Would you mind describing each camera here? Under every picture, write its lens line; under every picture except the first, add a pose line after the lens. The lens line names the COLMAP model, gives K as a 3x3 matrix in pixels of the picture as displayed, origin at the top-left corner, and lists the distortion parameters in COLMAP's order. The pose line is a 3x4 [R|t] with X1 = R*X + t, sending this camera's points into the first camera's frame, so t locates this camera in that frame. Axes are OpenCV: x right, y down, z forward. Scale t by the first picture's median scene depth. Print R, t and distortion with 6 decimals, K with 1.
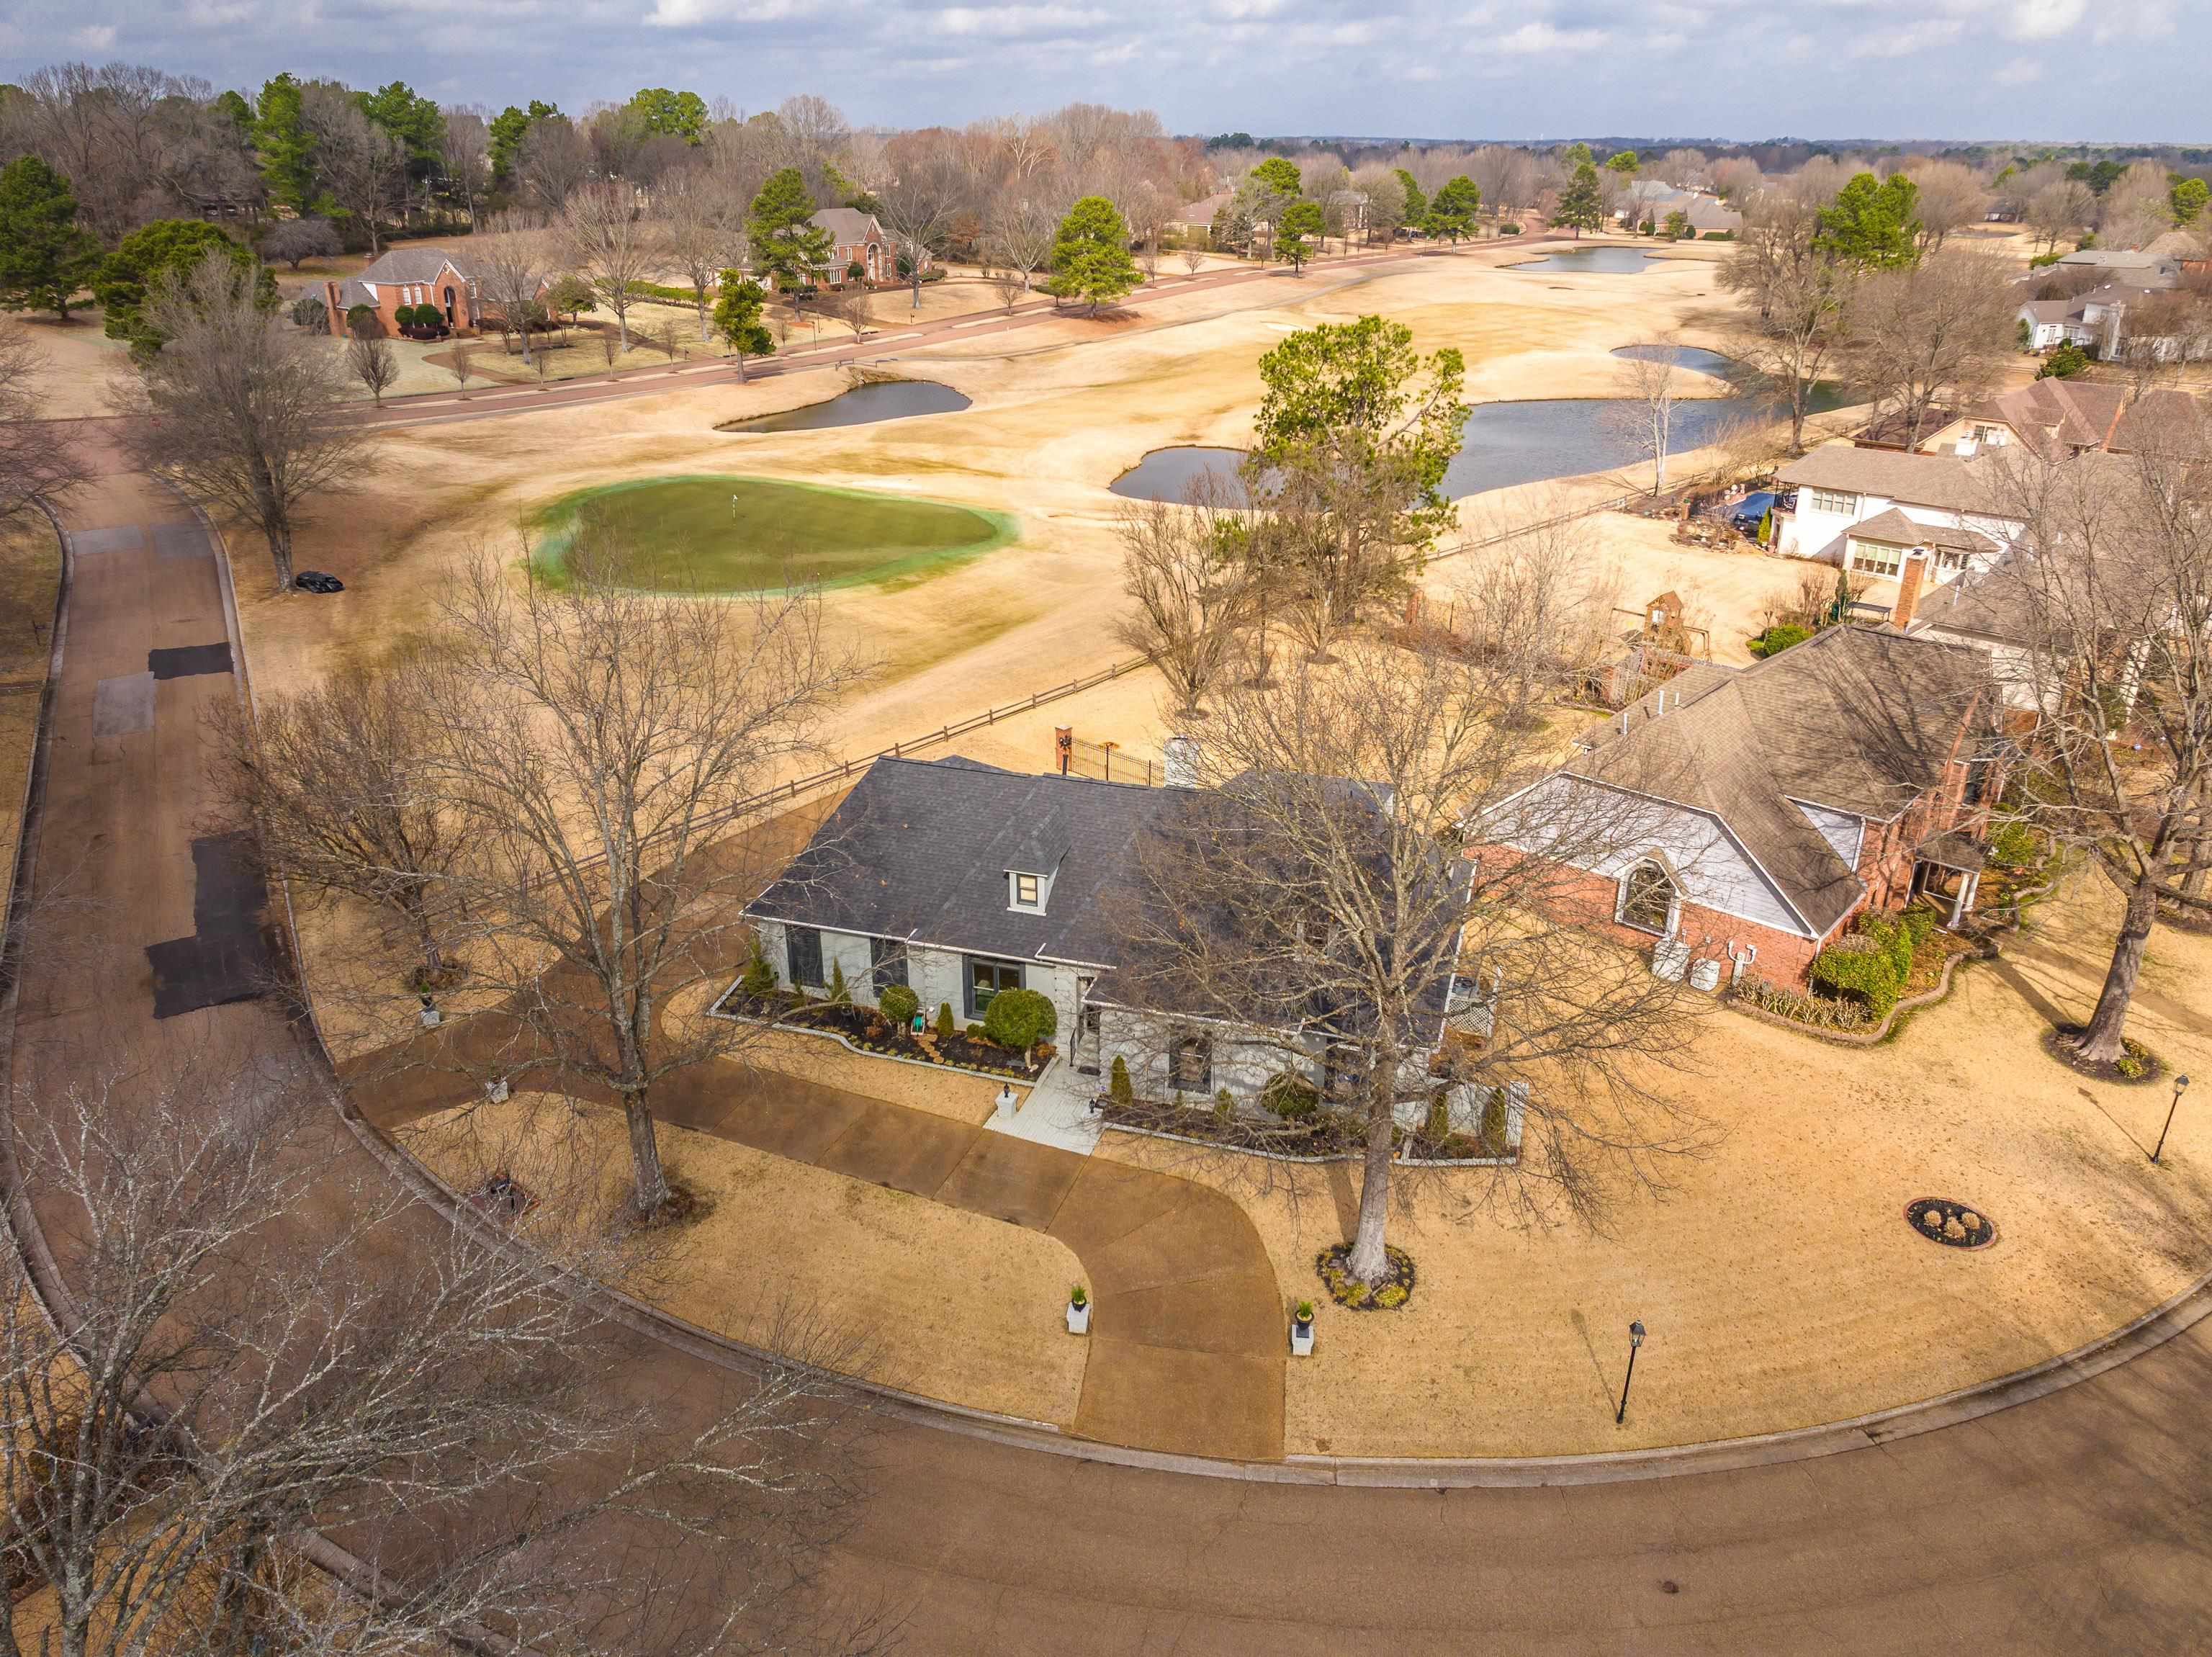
lens RADIAL K [[1558.3, 0, 1112.5], [0, 1558.3, 821.8], [0, 0, 1]] dist [-0.040241, 0.019745]
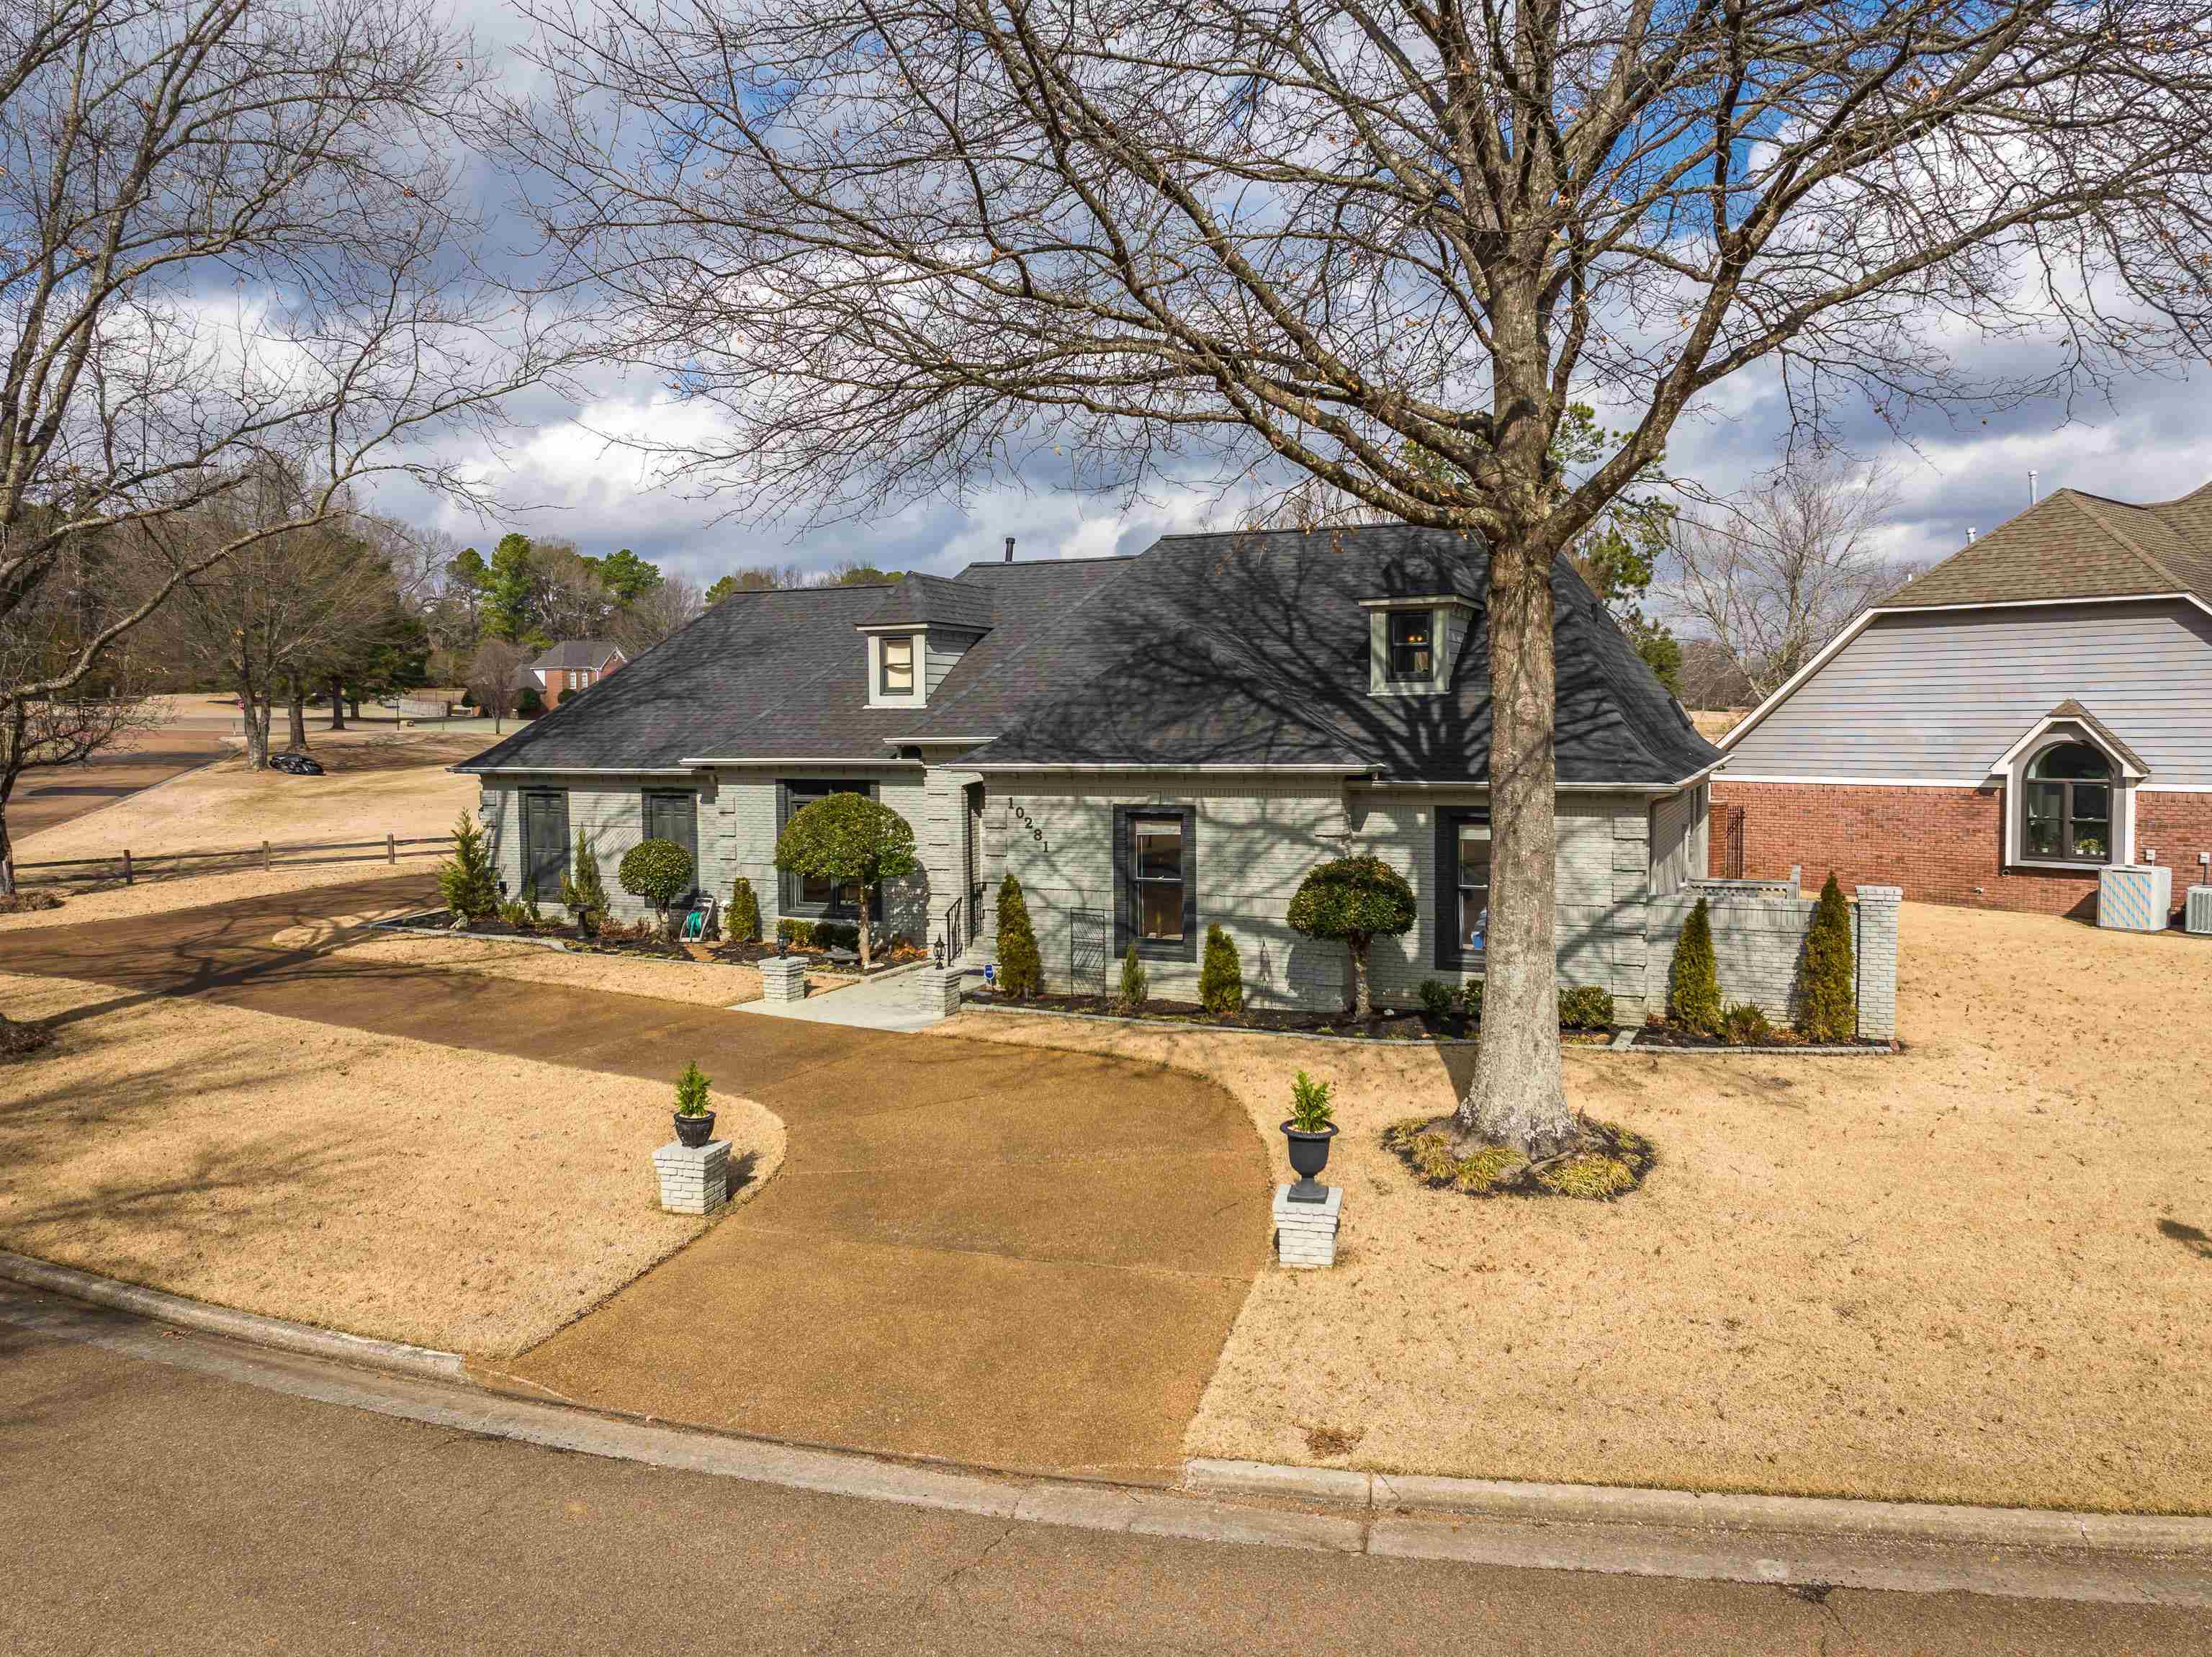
lens RADIAL K [[1558.3, 0, 1115.6], [0, 1558.3, 832.4], [0, 0, 1]] dist [-0.040241, 0.019745]
pose [[0.990547, -0.005836, -0.137046, 0.104041], [-0.041909, 0.938446, -0.342875, 0.302737], [0.130611, 0.345377, 0.929331, 0.538507]]
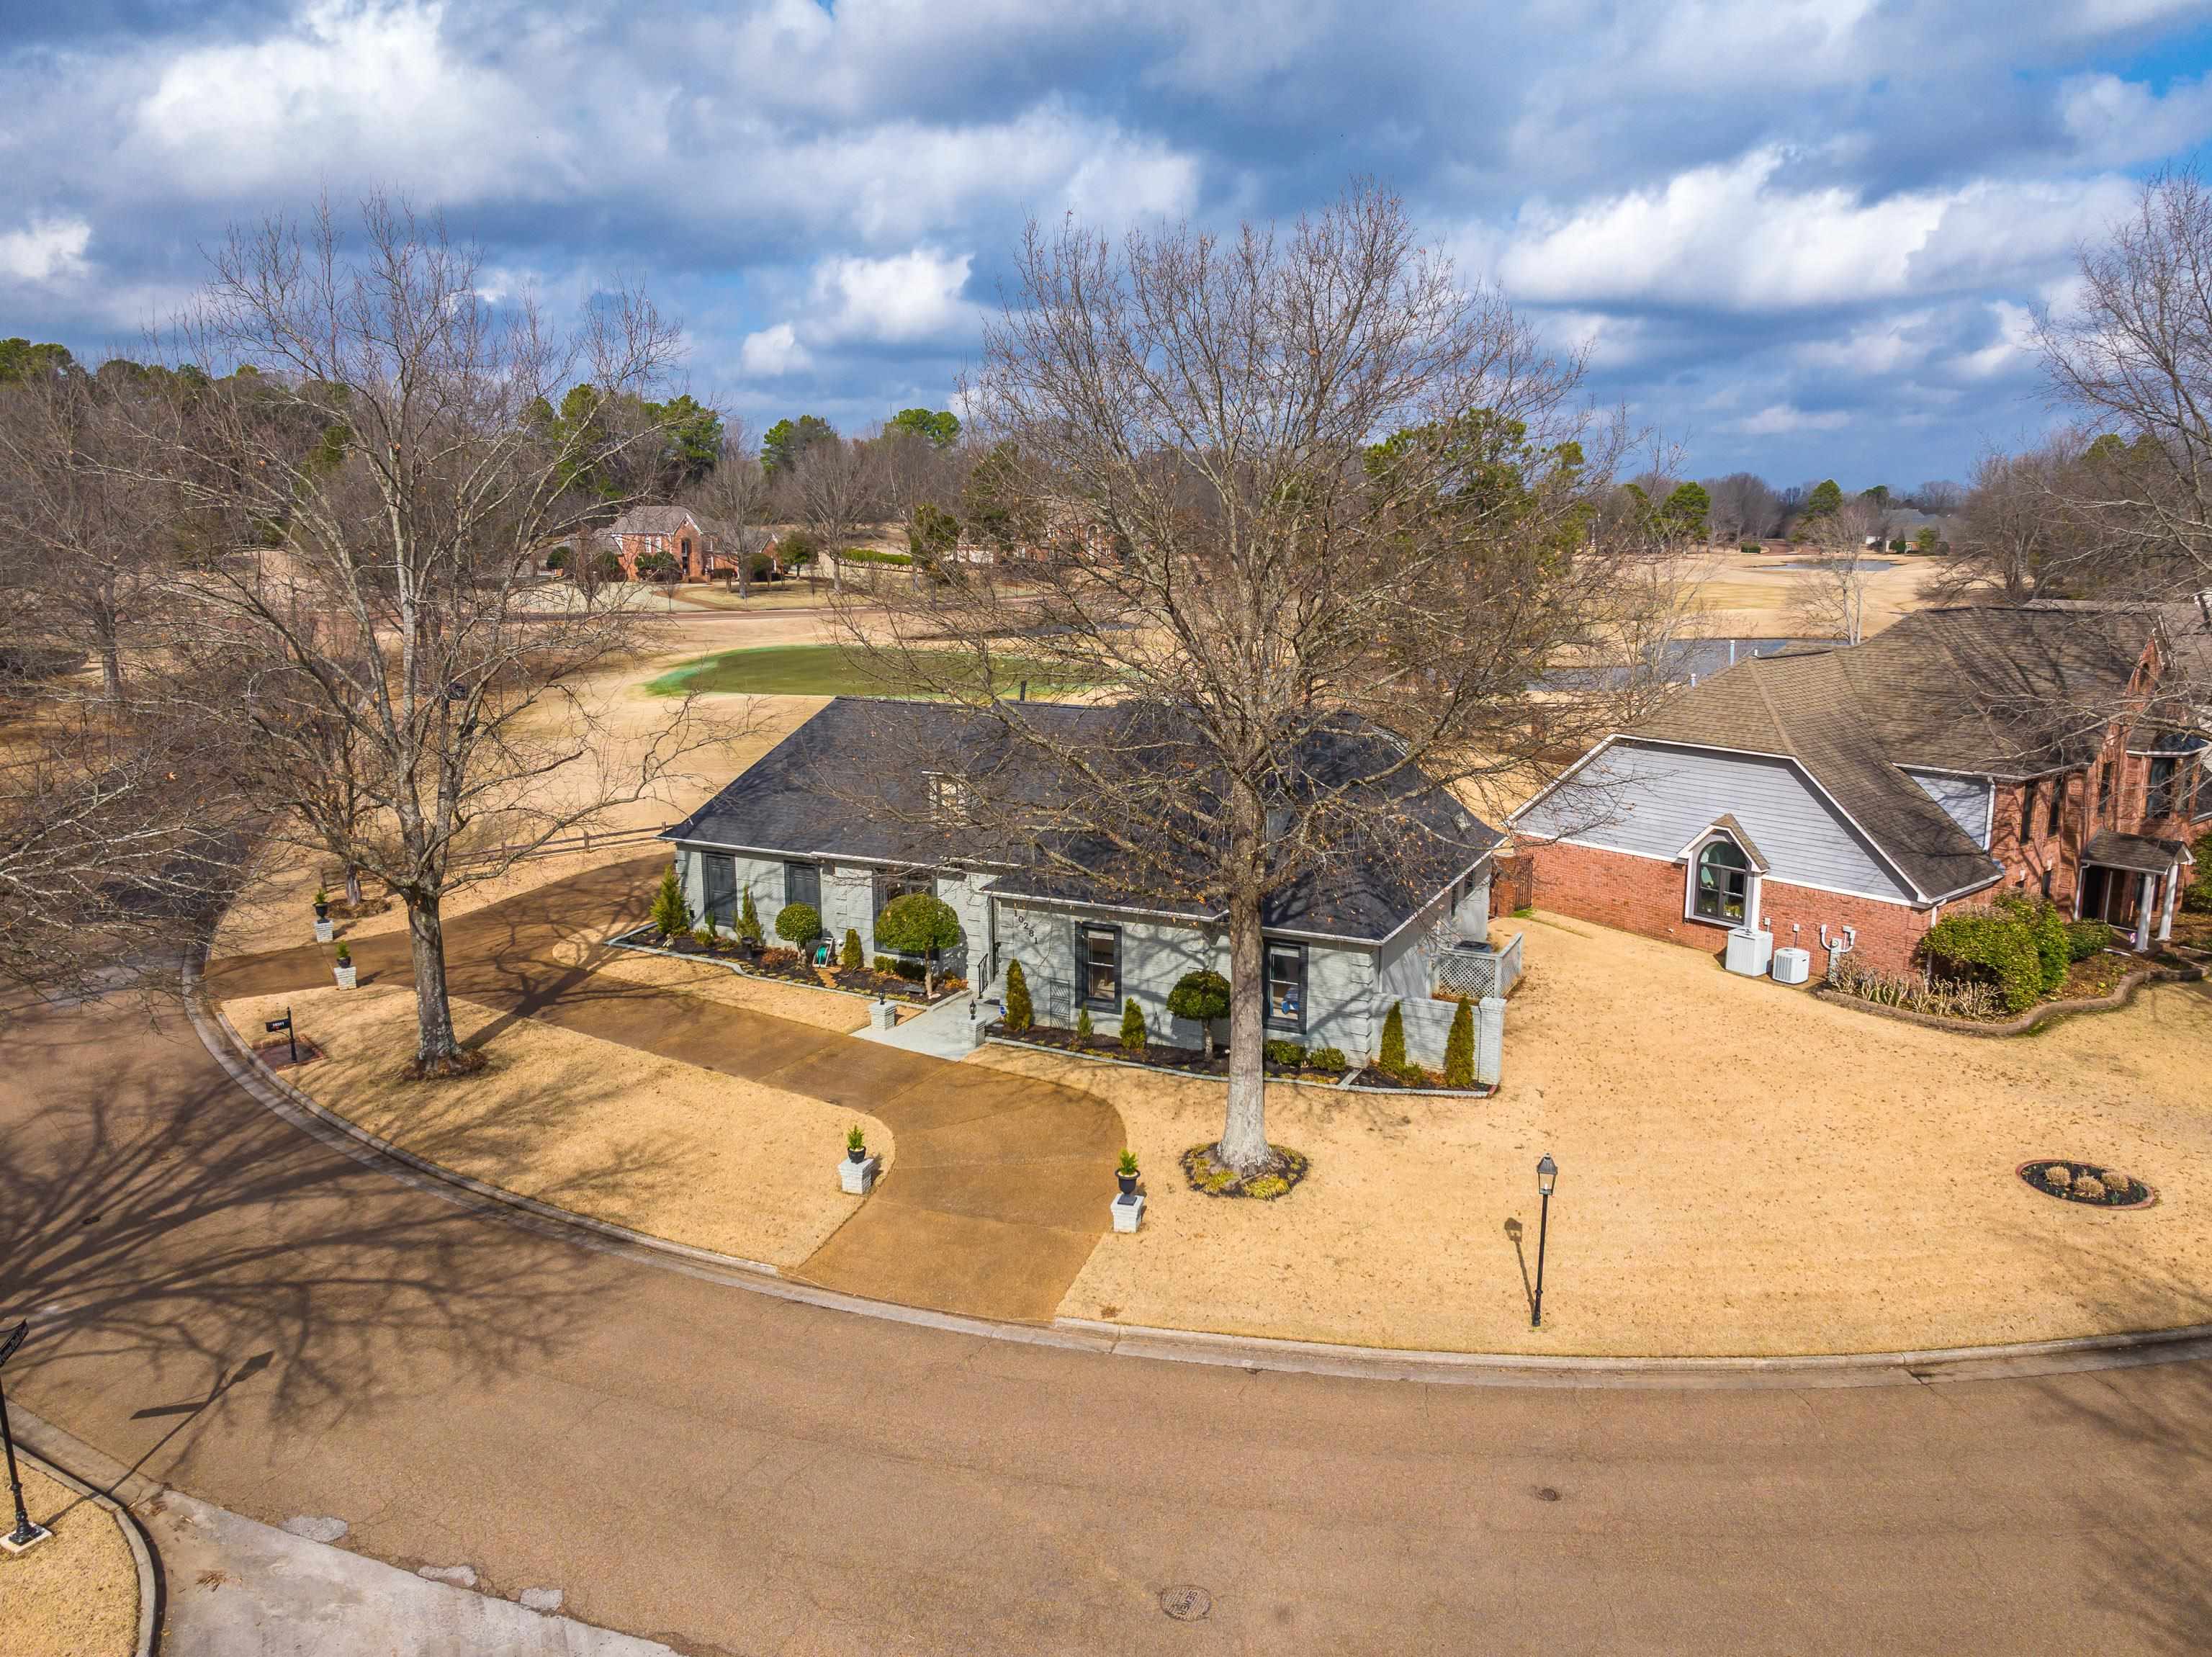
lens RADIAL K [[1558.3, 0, 1112.1], [0, 1558.3, 825.5], [0, 0, 1]] dist [-0.040241, 0.019745]
pose [[0.985373, 0.027245, -0.168220, 0.193982], [-0.064436, 0.973417, -0.219787, 0.259049], [0.157760, 0.227412, 0.960935, 0.184111]]
